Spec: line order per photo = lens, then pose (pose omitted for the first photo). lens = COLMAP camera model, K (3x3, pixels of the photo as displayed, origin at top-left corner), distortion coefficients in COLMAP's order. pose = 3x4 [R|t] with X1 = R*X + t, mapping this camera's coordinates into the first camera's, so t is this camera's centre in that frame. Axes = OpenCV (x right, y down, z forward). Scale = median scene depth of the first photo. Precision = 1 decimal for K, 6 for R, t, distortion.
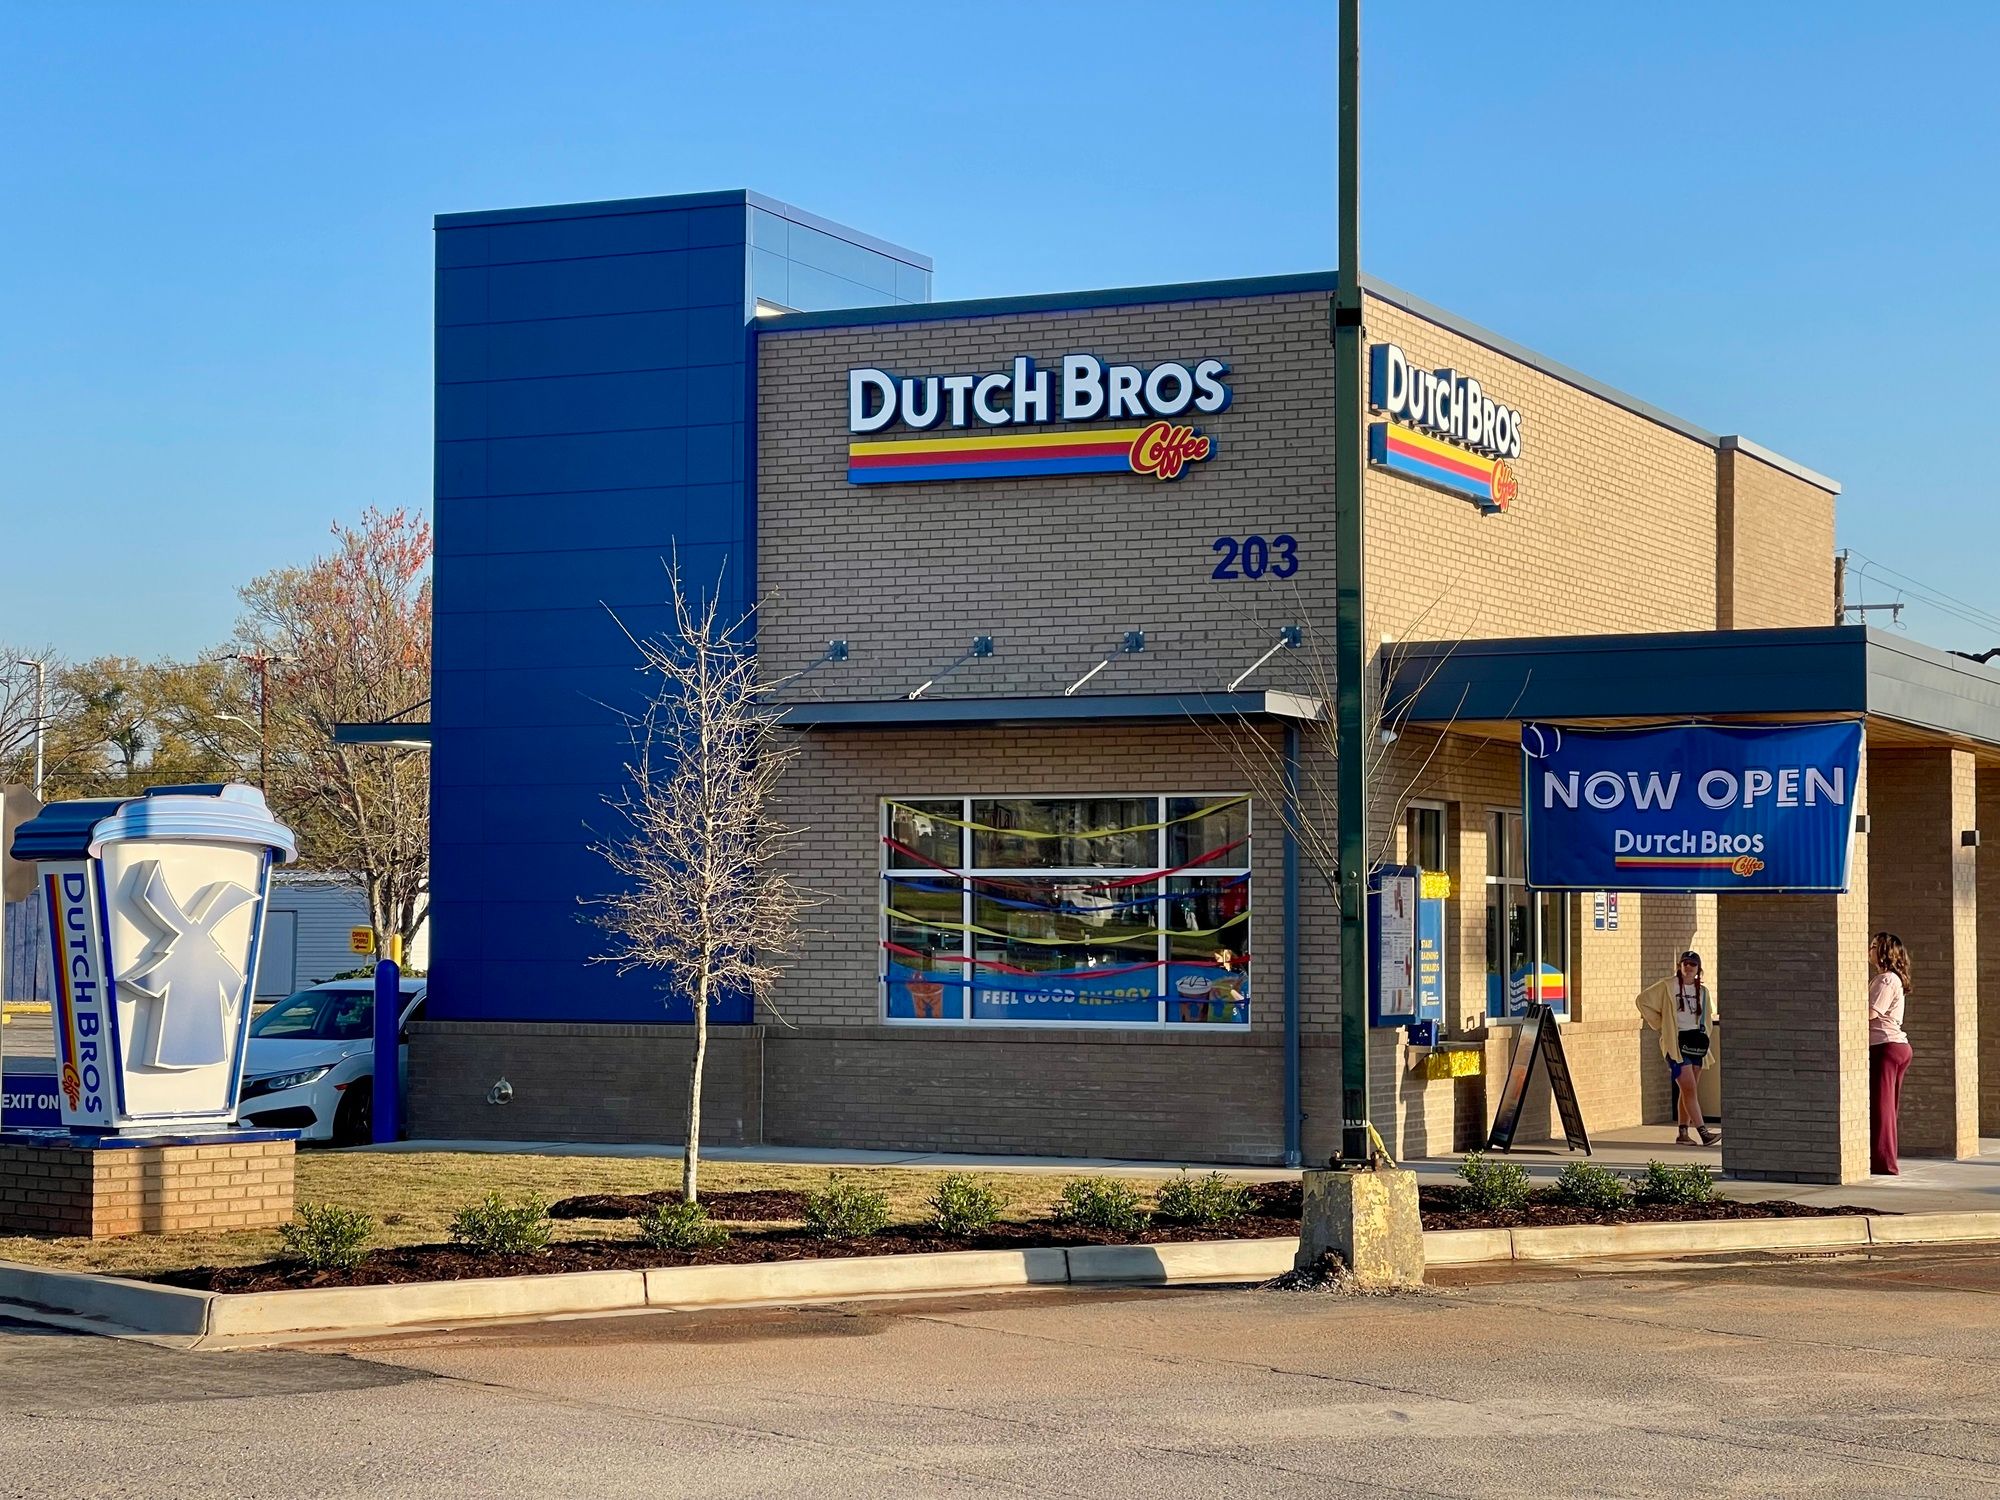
lens RADIAL K [[3689.7, 0, 997.3], [0, 3689.7, 749.9], [0, 0, 1]] dist [0.054928, 0.000000]
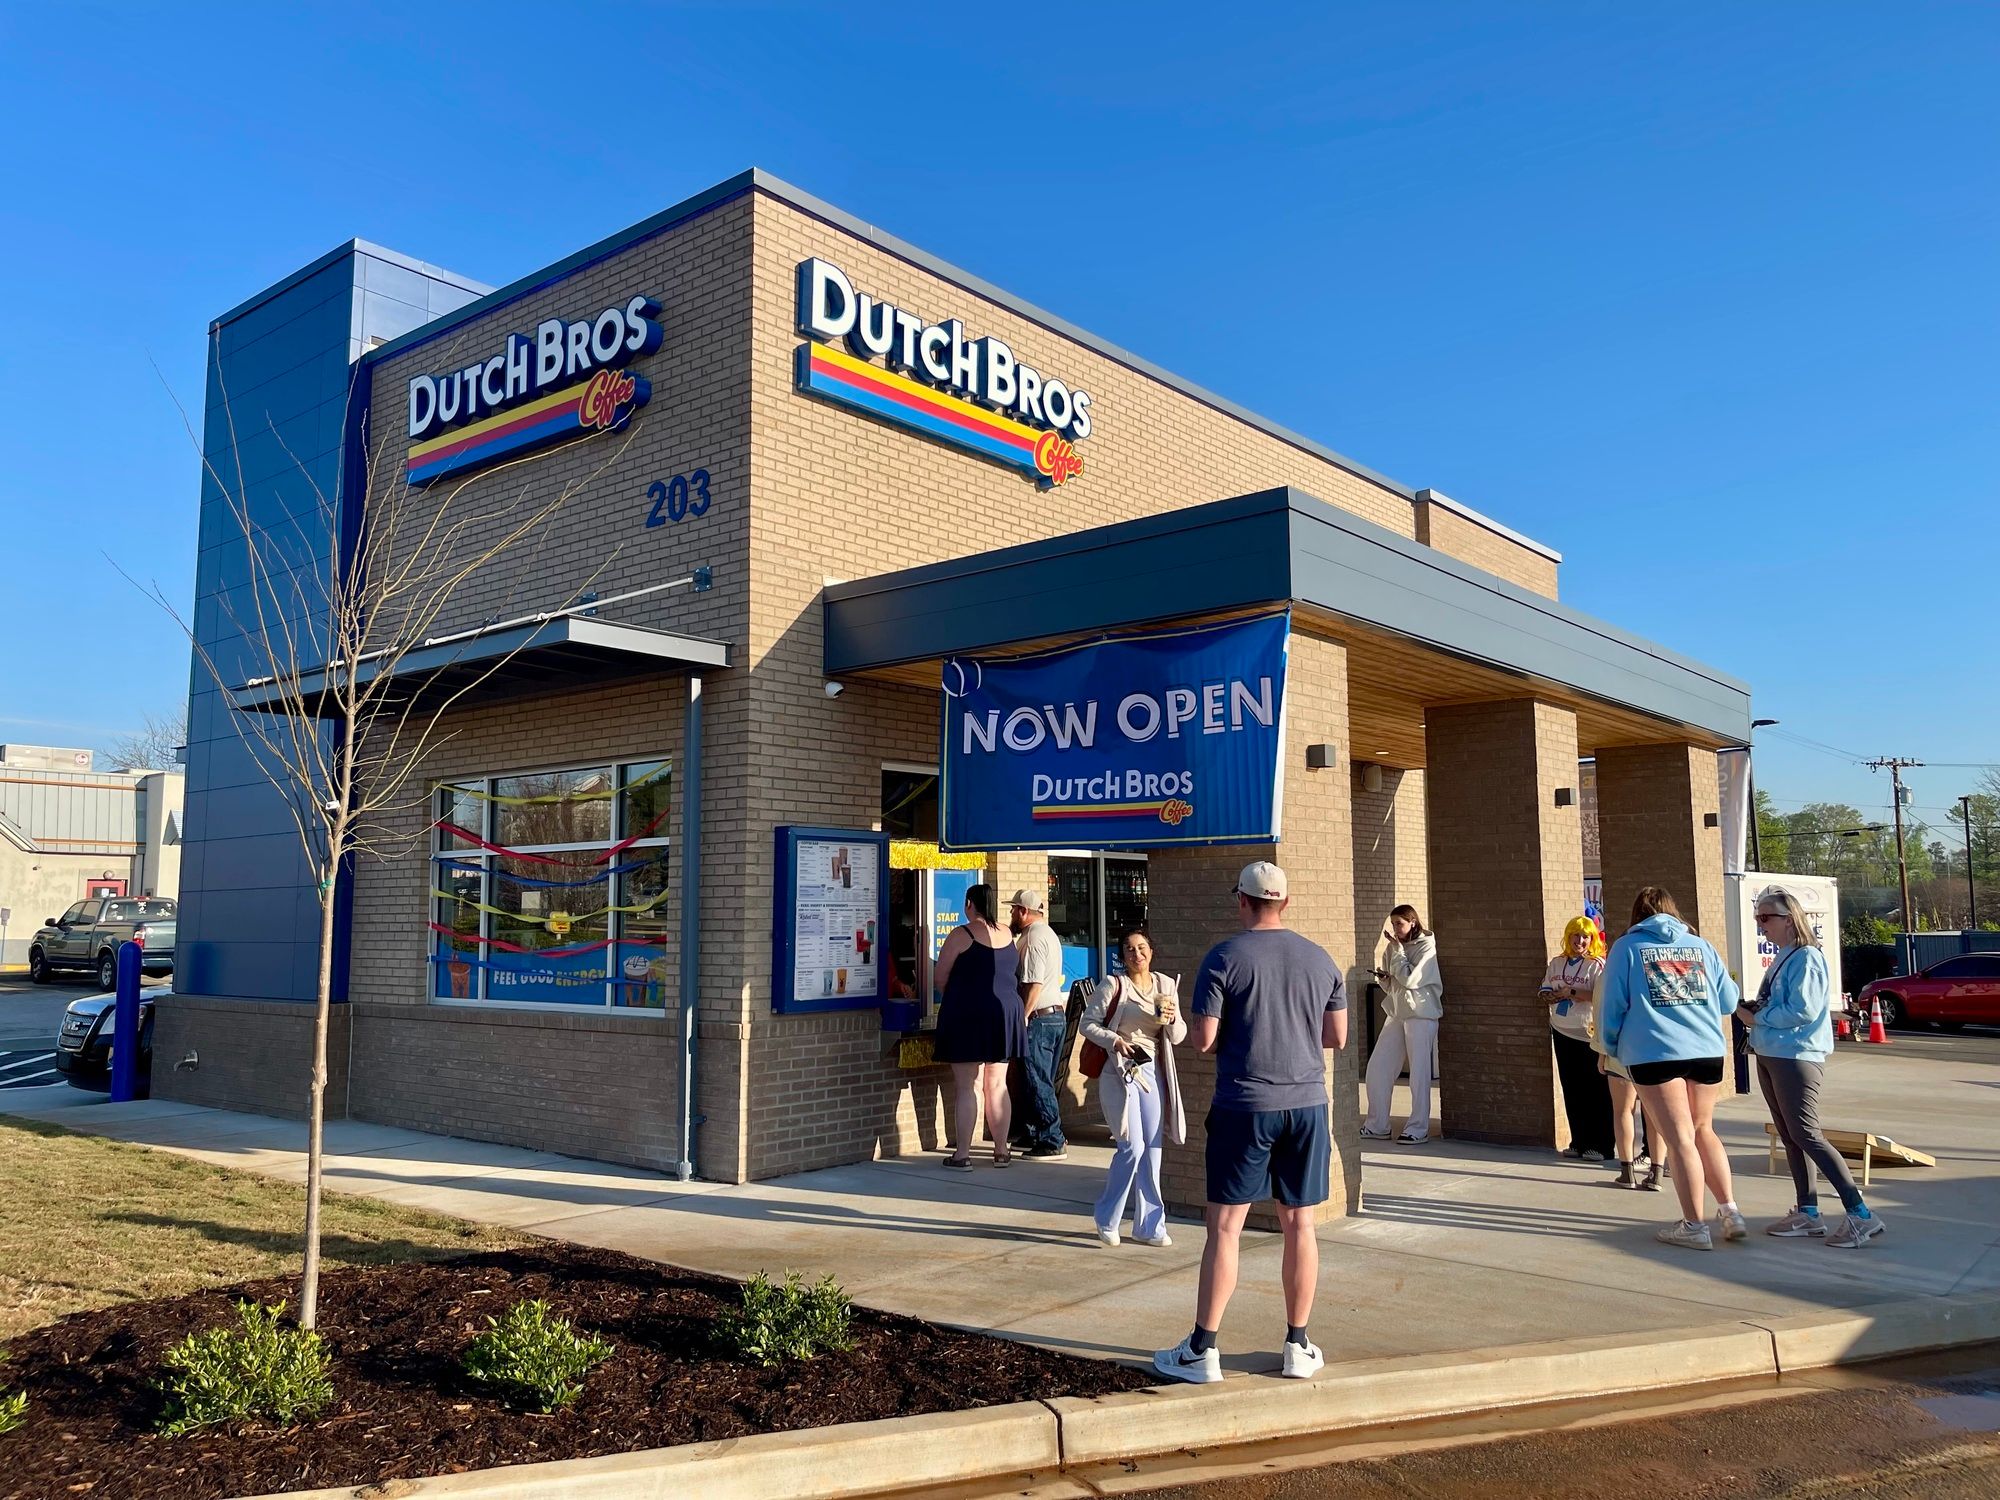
lens RADIAL K [[1494.7, 0, 1047.2], [0, 1494.7, 756.1], [0, 0, 1]] dist [-0.005255, -0.007207]
pose [[0.974151, -0.037265, -0.222802, 0.237768], [0.023285, 0.997610, -0.065047, 0.038031], [0.224693, 0.058178, 0.972691, 0.654672]]
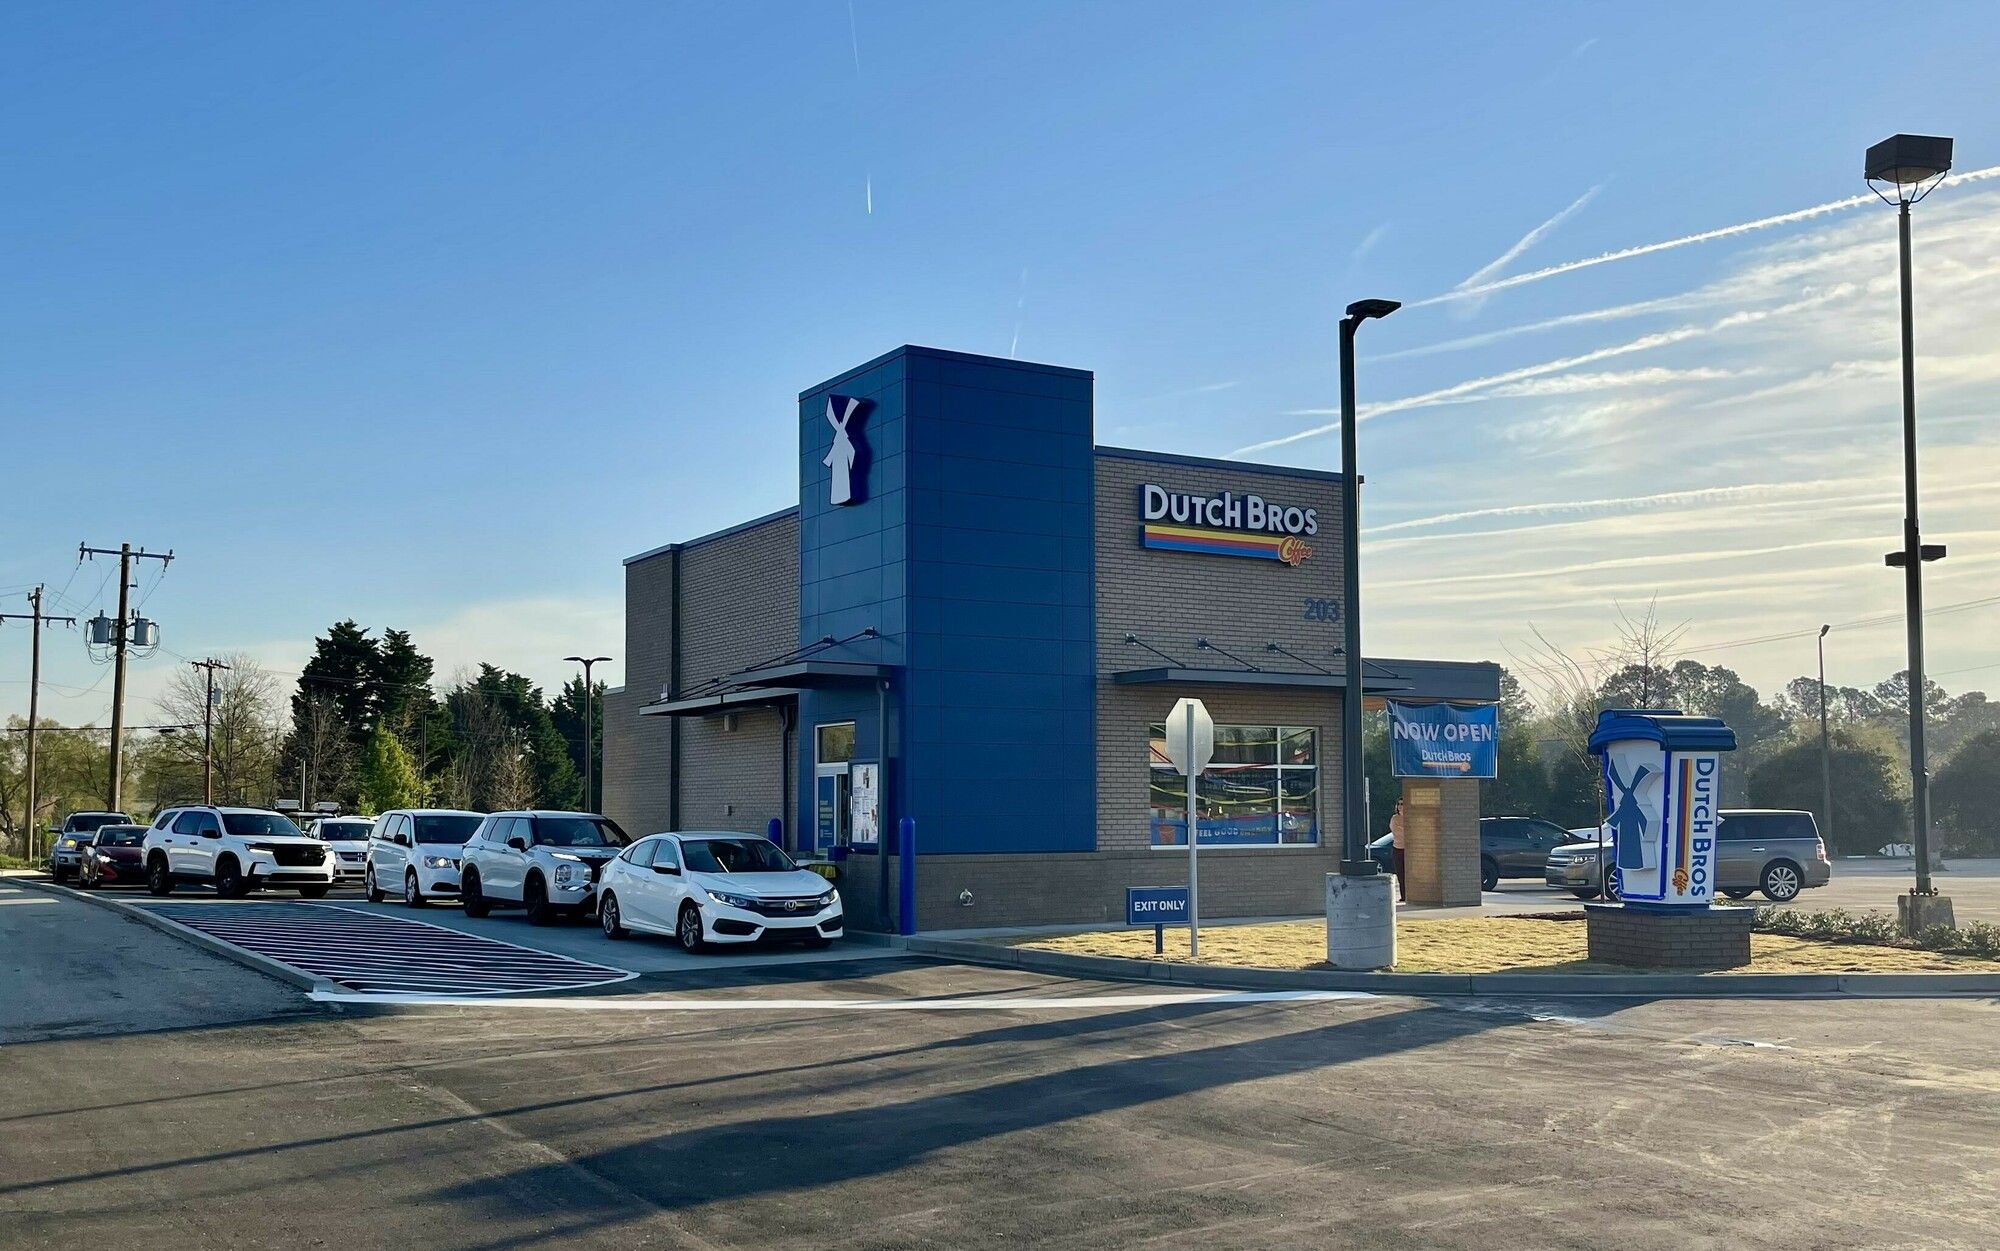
lens RADIAL K [[1873.6, 0, 1001.9], [0, 1873.6, 640.1], [0, 0, 1]] dist [0.014653, 0.000000]
pose [[0.562730, 0.068883, 0.823766, -0.855688], [-0.035140, 0.997615, -0.059415, 0.030487], [-0.825893, 0.004488, 0.563809, 0.564144]]
